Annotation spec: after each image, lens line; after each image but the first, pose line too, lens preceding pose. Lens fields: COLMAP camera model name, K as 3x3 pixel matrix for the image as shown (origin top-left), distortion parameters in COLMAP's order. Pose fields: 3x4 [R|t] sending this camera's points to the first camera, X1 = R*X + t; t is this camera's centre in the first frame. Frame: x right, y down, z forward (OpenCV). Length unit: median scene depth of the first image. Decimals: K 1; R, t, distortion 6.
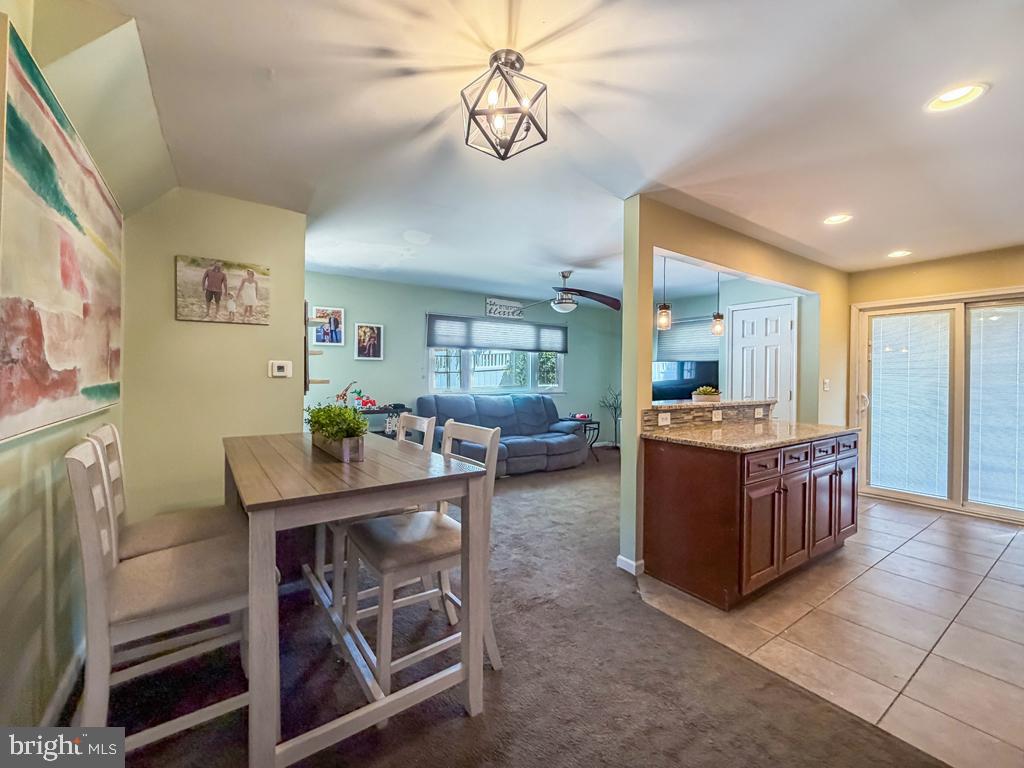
lens RADIAL K [[419.2, 0, 509.7], [0, 419.2, 376.9], [0, 0, 1]] dist [-0.014942, -0.000388]
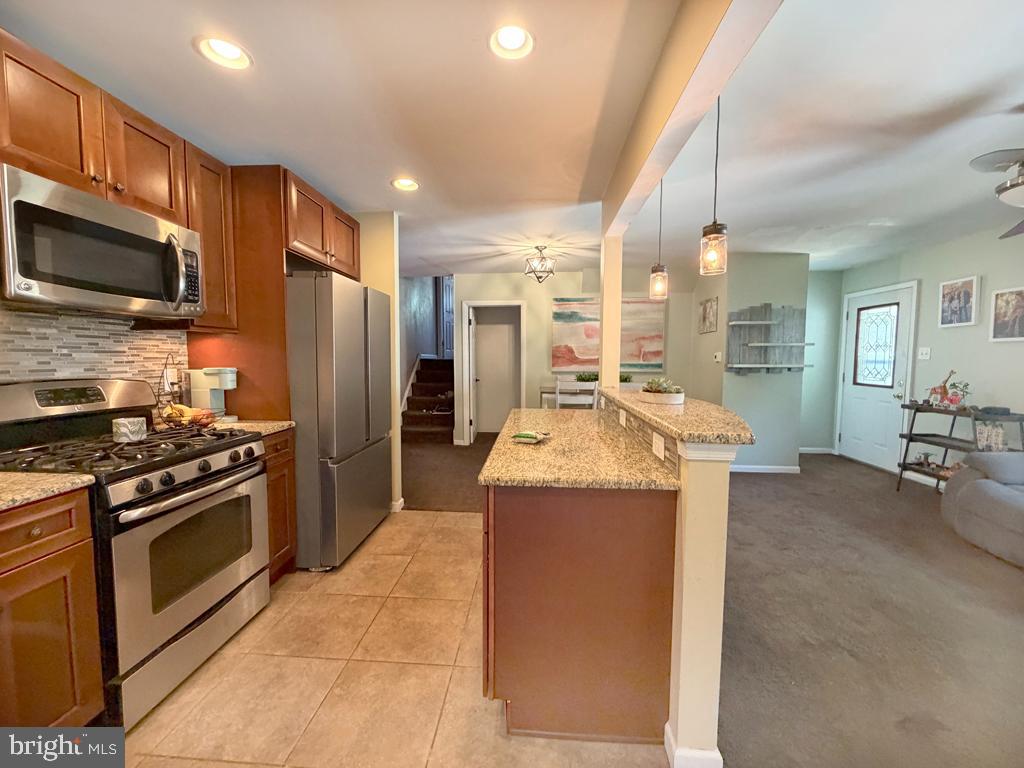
lens RADIAL K [[419.2, 0, 507.1], [0, 419.2, 383.3], [0, 0, 1]] dist [-0.014942, -0.000388]
pose [[-0.618834, 0.036969, -0.784651, 0.737239], [-0.021340, 0.997732, 0.063839, 0.002558], [0.785232, 0.056250, -0.616642, 0.809818]]
